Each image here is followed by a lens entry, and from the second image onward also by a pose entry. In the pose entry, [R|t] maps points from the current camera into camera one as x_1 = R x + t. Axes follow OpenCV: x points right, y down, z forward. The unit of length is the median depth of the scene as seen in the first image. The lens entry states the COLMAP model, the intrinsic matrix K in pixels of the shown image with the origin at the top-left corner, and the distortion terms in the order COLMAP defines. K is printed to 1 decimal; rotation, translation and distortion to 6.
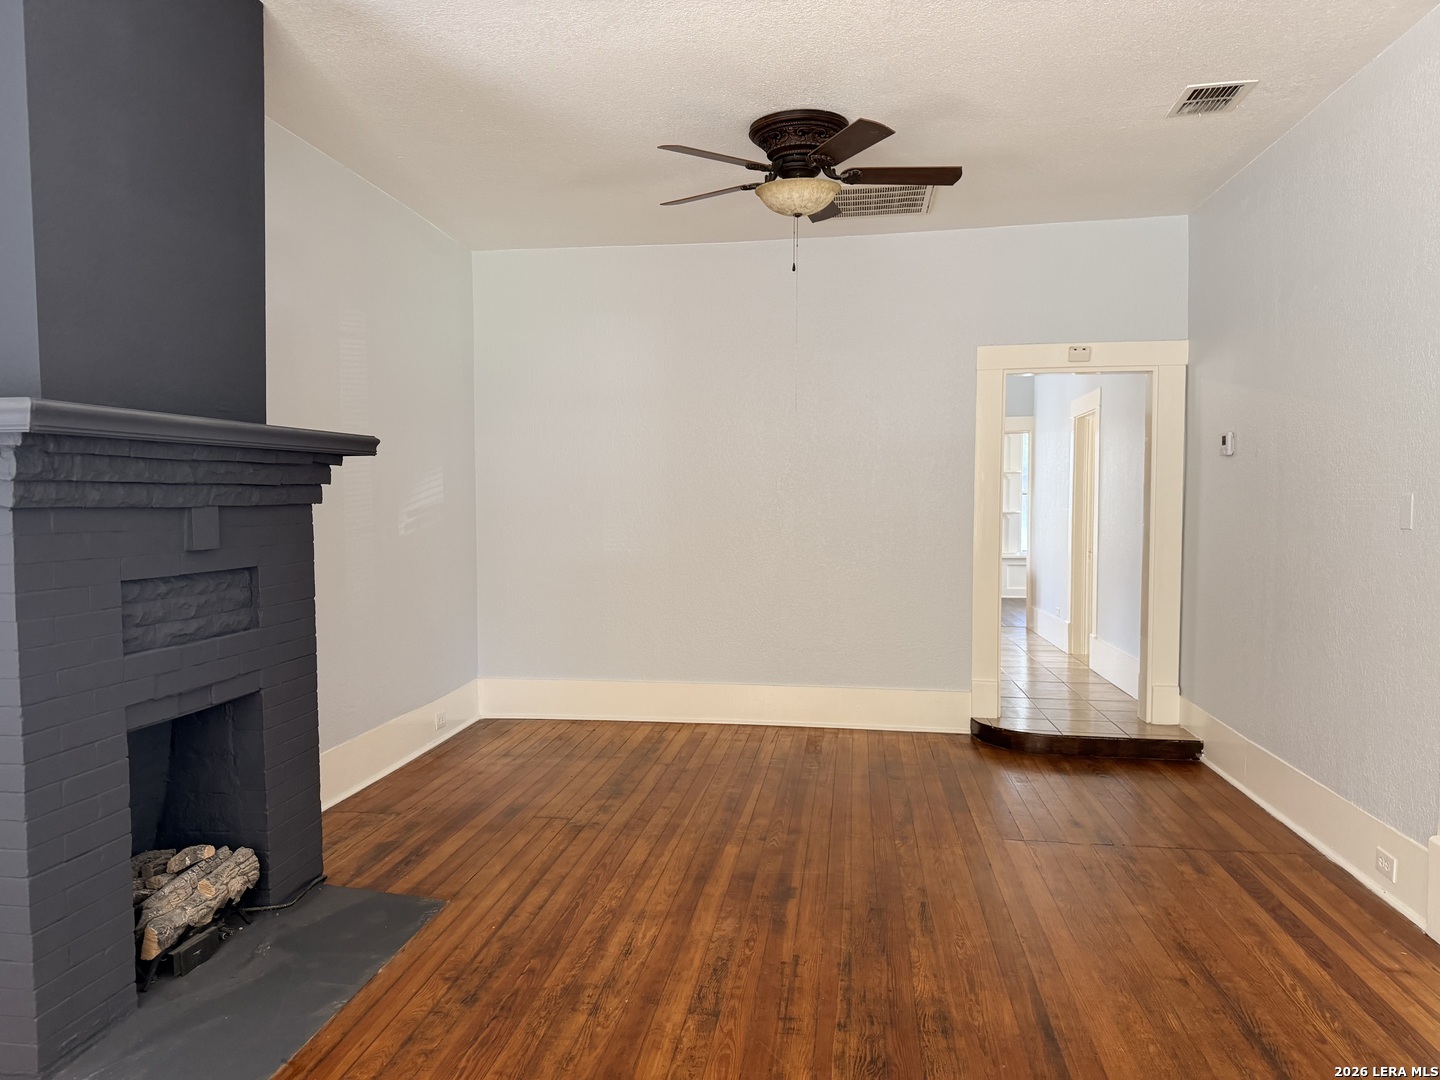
lens RADIAL K [[1010.8, 0, 714.0], [0, 1010.8, 542.7], [0, 0, 1]] dist [-0.001565, -0.010336]
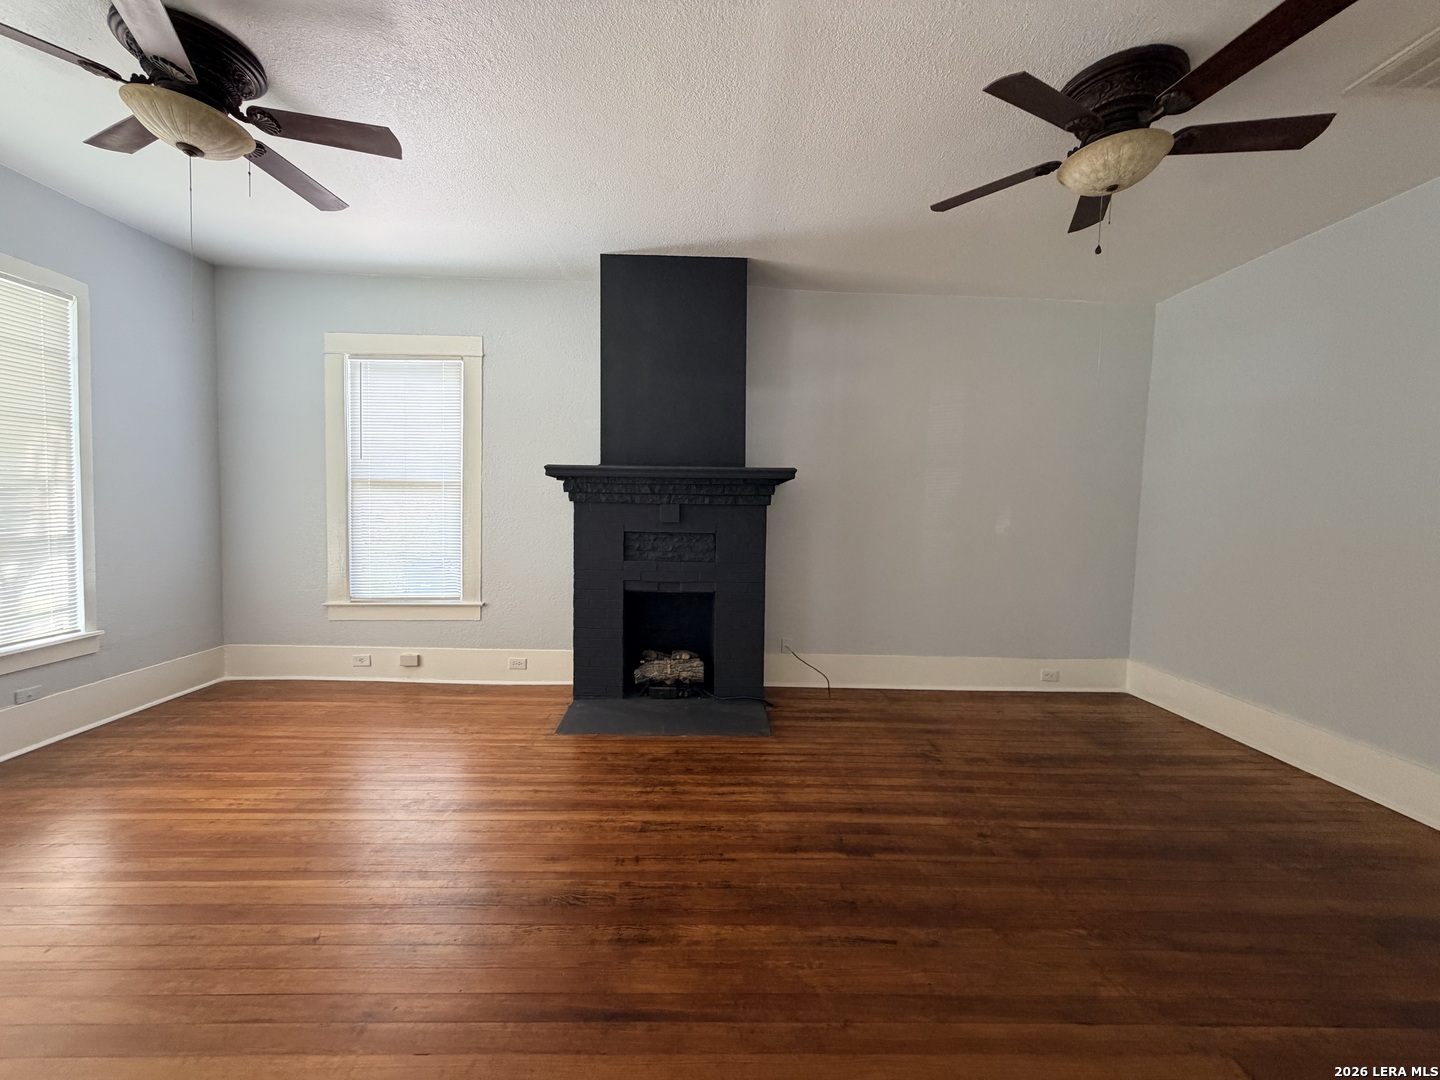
lens RADIAL K [[577.1, 0, 715.7], [0, 577.1, 537.8], [0, 0, 1]] dist [-0.000160, 0.000479]
pose [[0.162924, 0.064708, -0.984514, 0.656561], [-0.064890, 0.996389, 0.054750, -0.030703], [0.984502, 0.054965, 0.166534, 0.709808]]
